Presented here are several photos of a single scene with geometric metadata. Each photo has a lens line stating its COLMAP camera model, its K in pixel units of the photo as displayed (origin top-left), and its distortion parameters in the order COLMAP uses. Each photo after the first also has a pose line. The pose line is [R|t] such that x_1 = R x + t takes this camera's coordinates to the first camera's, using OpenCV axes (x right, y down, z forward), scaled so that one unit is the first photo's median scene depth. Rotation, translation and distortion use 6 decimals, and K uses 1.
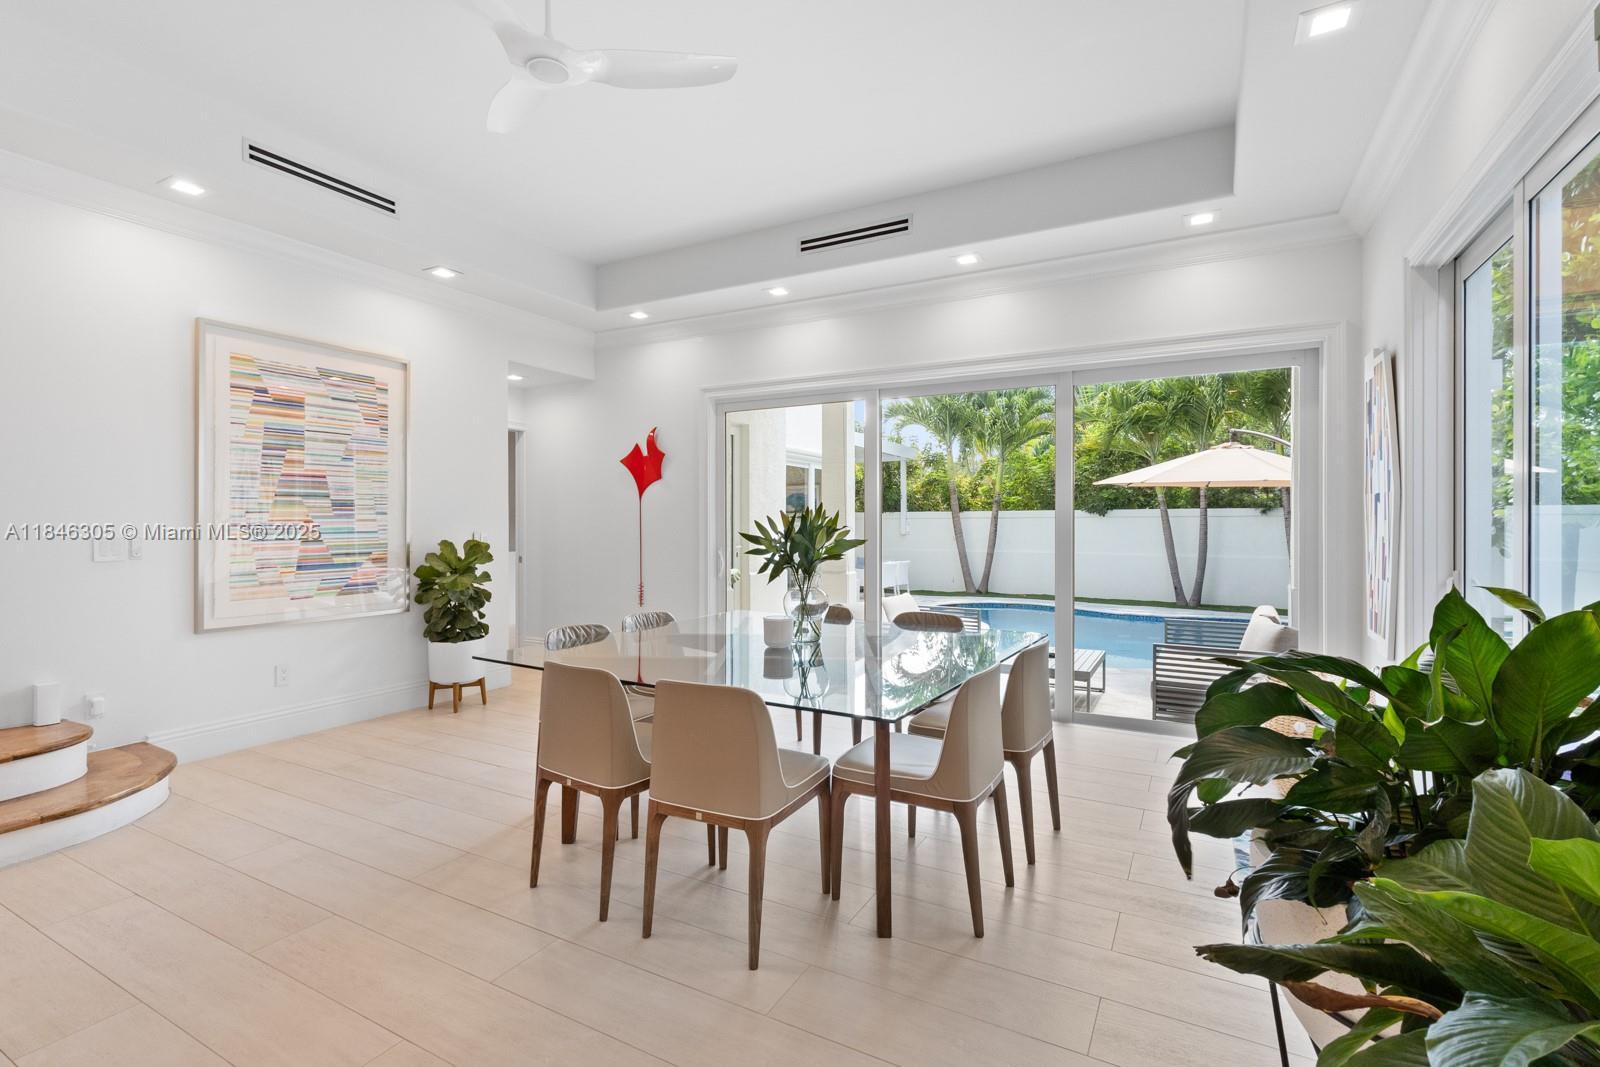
lens RADIAL K [[726.8, 0, 797.2], [0, 726.8, 519.4], [0, 0, 1]] dist [-0.015262, 0.013712]
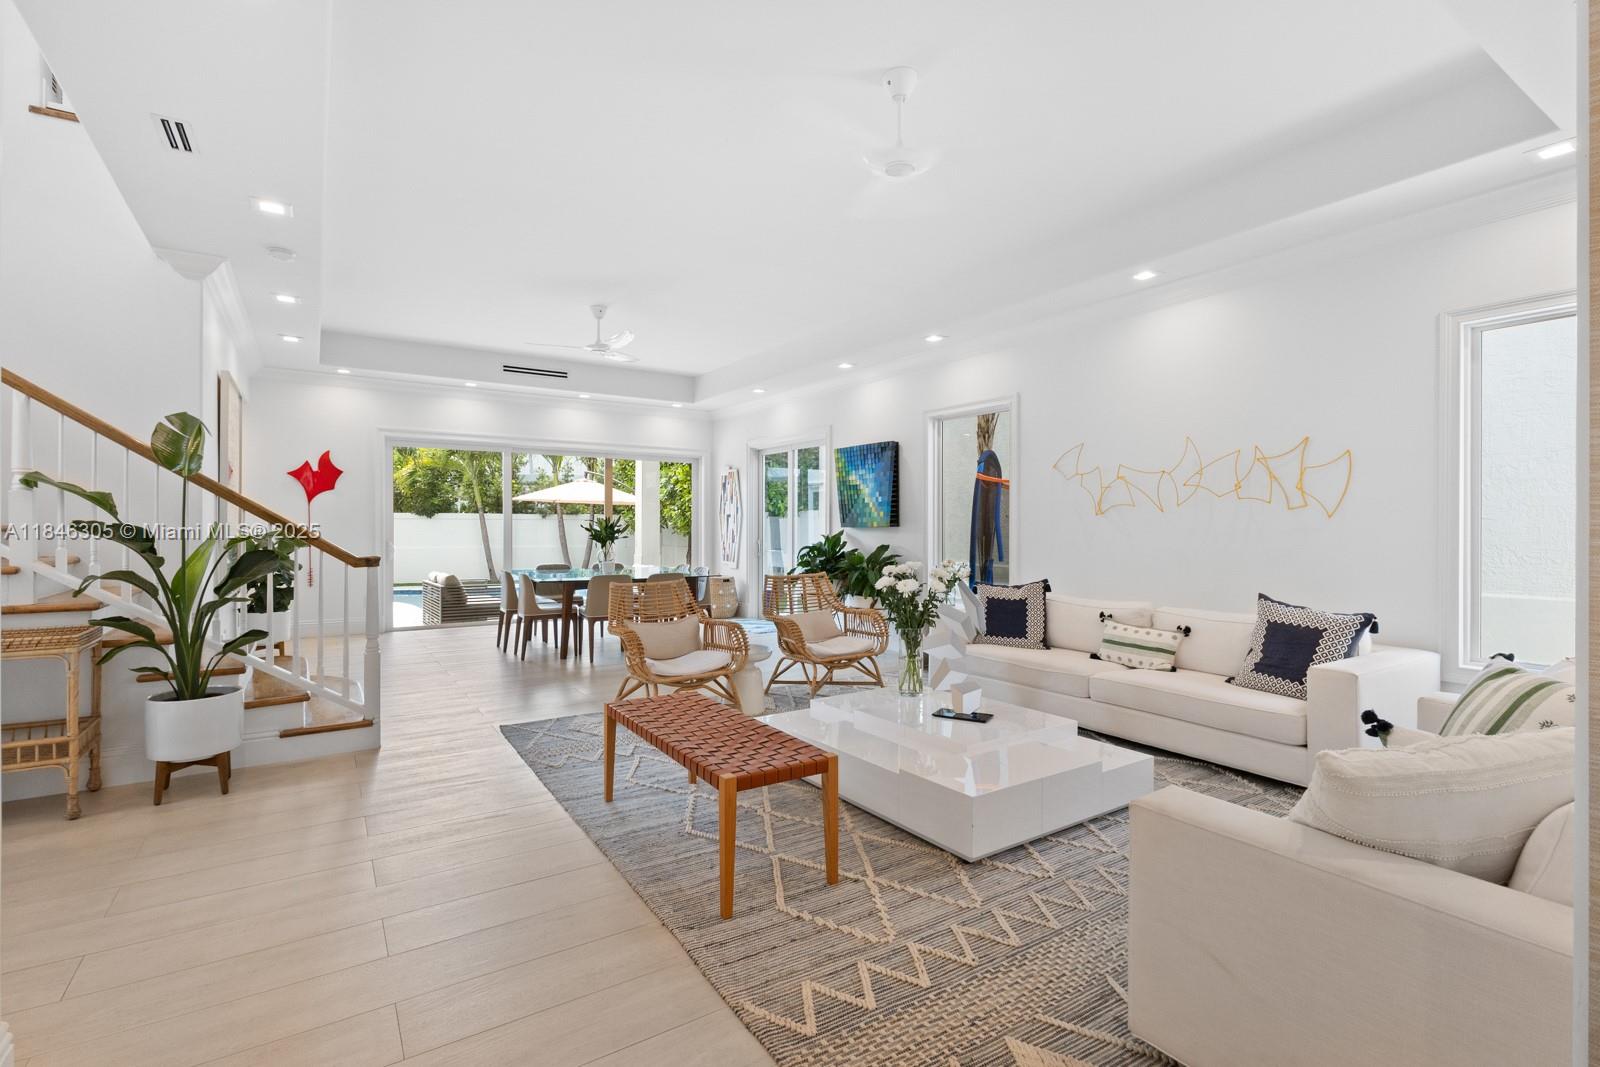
lens RADIAL K [[726.8, 0, 797.2], [0, 726.8, 519.4], [0, 0, 1]] dist [-0.015262, 0.013712]
pose [[0.479421, 0.010238, 0.877525, -0.932367], [-0.008850, 0.999938, -0.006831, 0.001520], [-0.877540, -0.004491, 0.479482, -0.381553]]
